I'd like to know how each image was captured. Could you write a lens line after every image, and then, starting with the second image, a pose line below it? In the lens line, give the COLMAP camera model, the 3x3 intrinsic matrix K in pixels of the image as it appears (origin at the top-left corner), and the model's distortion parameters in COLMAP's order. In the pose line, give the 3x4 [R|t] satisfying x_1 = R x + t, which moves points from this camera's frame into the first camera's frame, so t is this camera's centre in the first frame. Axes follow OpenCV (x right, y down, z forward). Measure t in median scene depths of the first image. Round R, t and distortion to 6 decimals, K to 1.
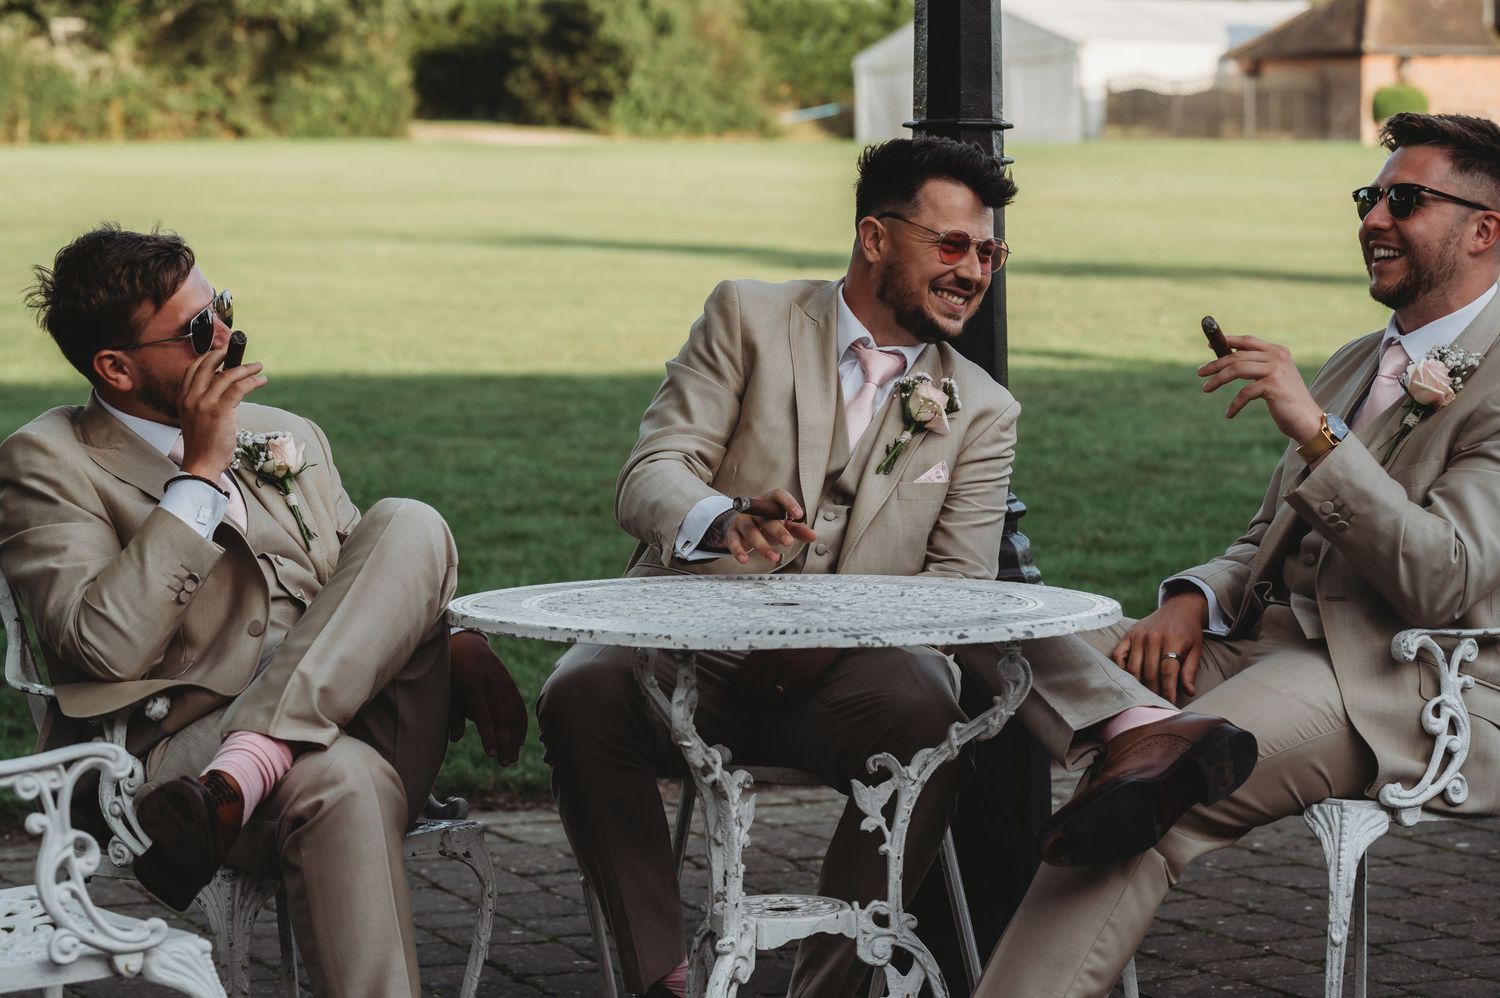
lens RADIAL K [[4157.2, 0, 750.0], [0, 4157.2, 499.0], [0, 0, 1]] dist [0.117386, -0.598126]
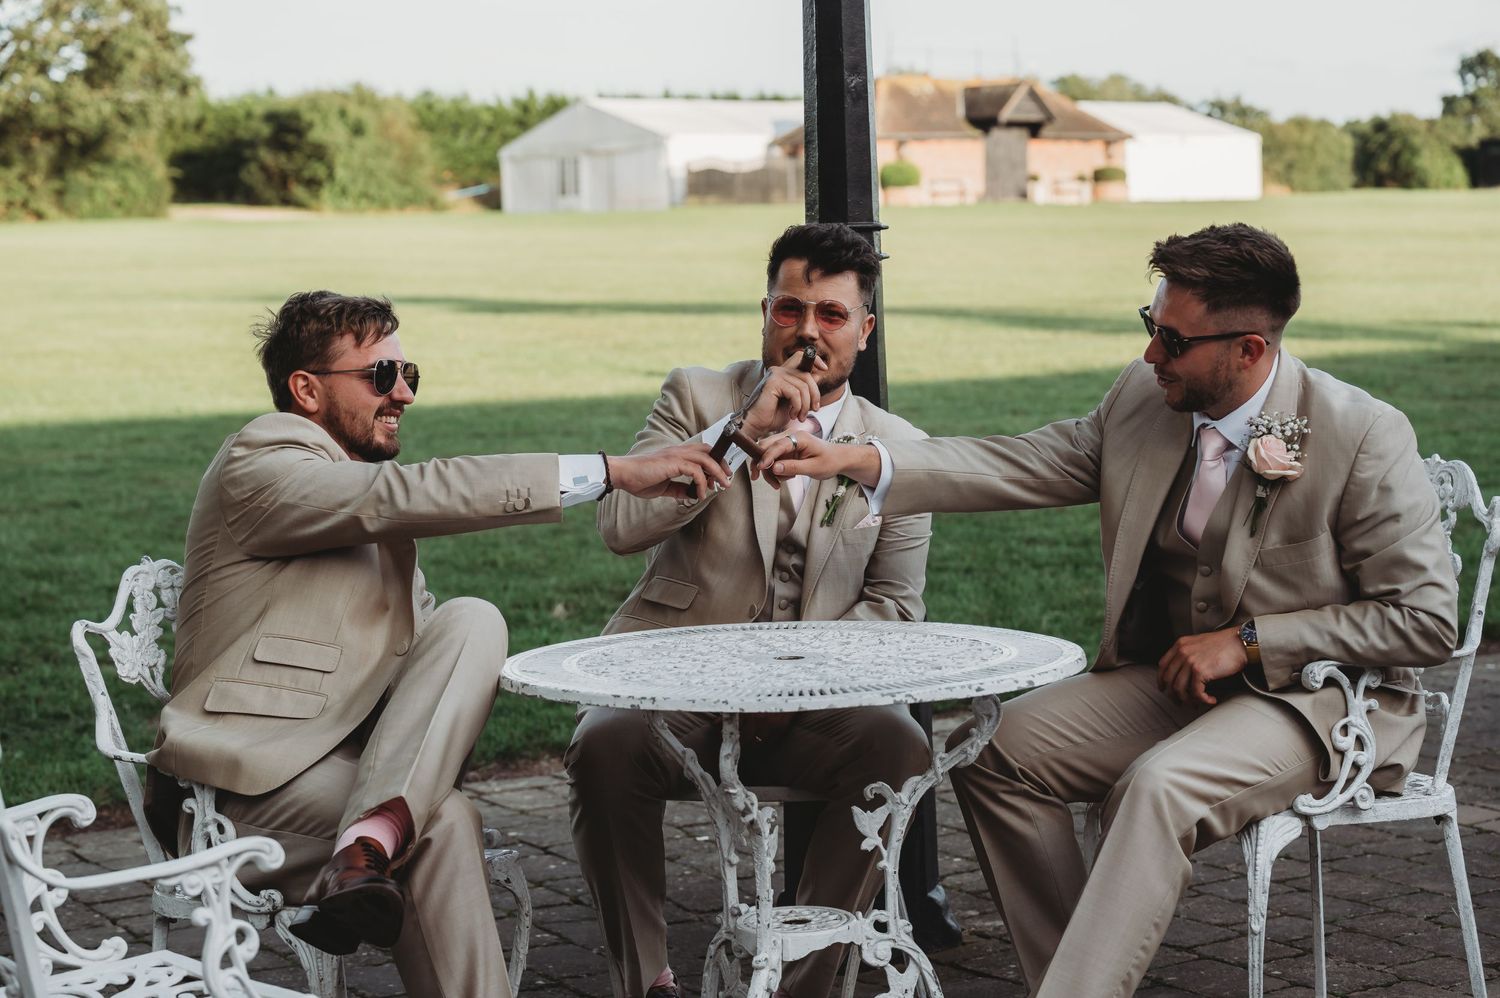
lens RADIAL K [[3054.7, 0, 750.0], [0, 3054.7, 499.0], [0, 0, 1]] dist [0.048865, 0.246603]
pose [[0.994151, -0.035057, 0.102148, -0.087261], [0.034175, 0.999362, 0.010367, -0.027484], [-0.102446, -0.006816, 0.994715, 0.160457]]
